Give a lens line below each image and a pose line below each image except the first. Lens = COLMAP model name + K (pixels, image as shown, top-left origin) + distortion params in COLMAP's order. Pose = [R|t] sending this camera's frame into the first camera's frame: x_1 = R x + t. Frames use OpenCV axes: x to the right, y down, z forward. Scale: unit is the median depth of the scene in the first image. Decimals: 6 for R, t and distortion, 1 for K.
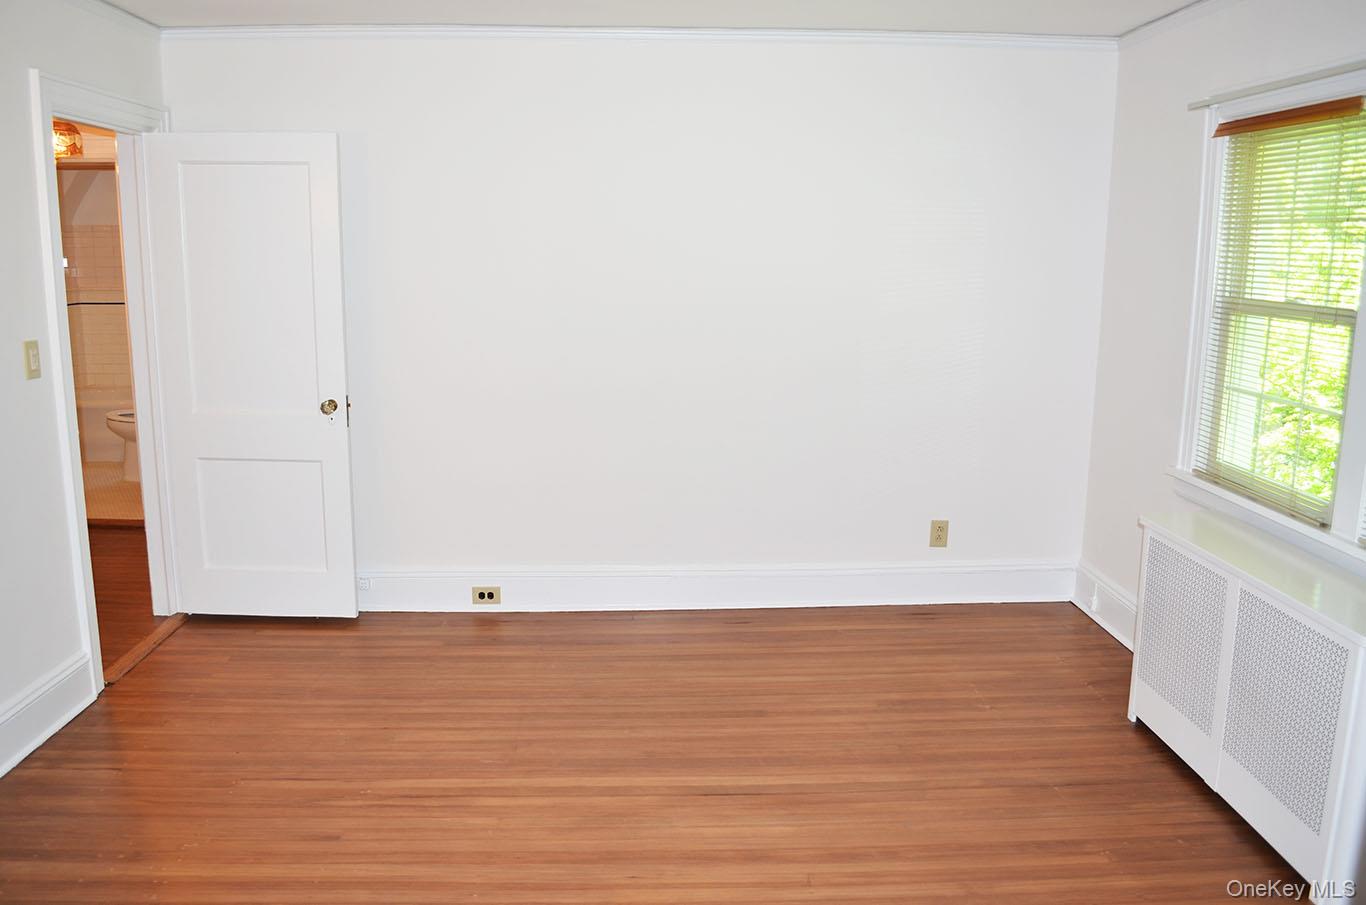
lens RADIAL K [[1093.8, 0, 687.2], [0, 1093.8, 456.6], [0, 0, 1]] dist [-0.080771, 0.010910]
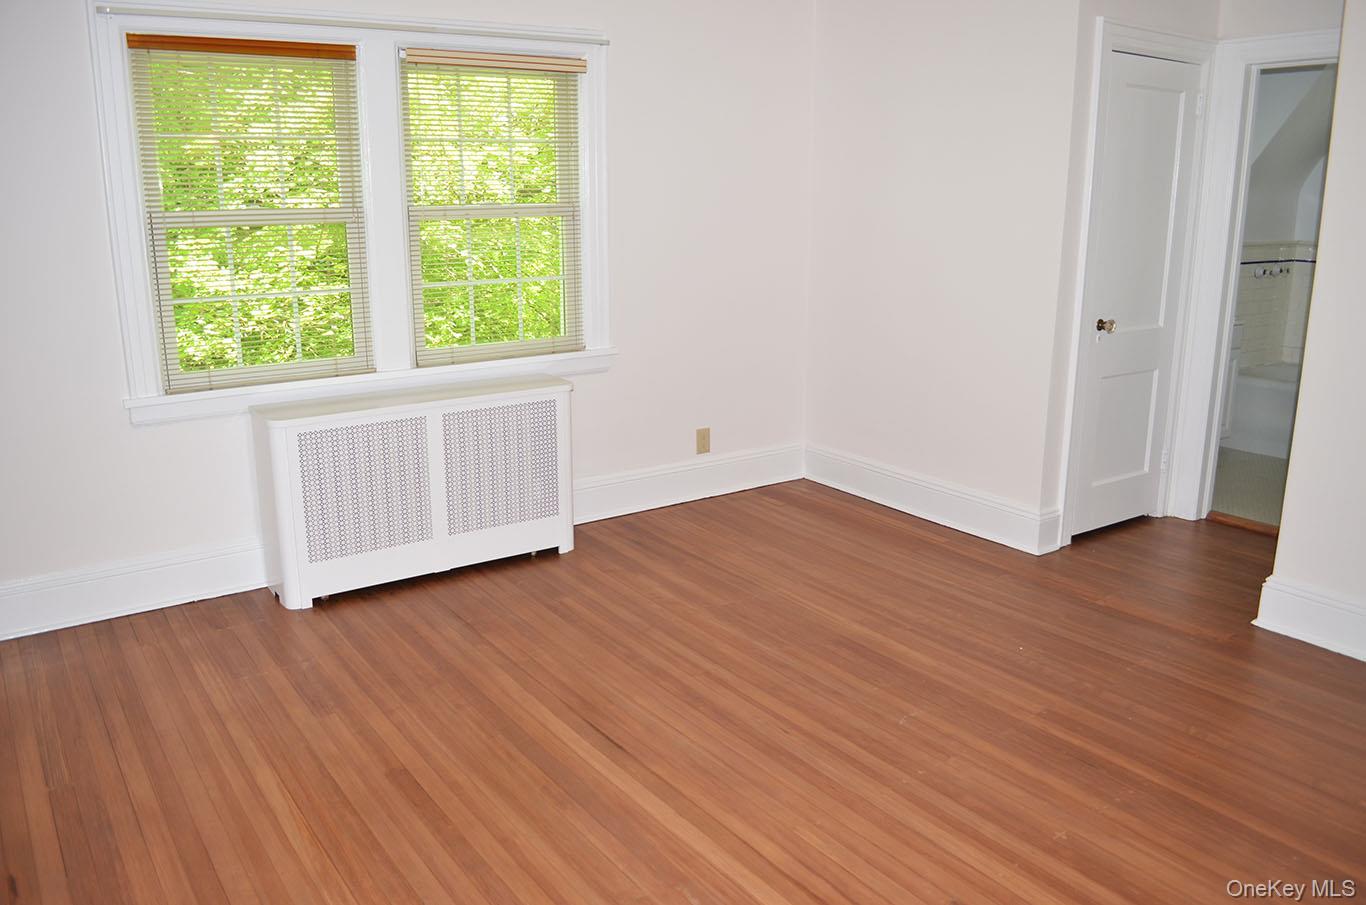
lens RADIAL K [[1093.8, 0, 687.2], [0, 1093.8, 456.6], [0, 0, 1]] dist [-0.080771, 0.010910]
pose [[-0.552695, -0.212965, 0.805713, -0.683056], [0.154728, 0.923766, 0.350307, -0.231257], [-0.818894, 0.318279, -0.477610, 1.242931]]
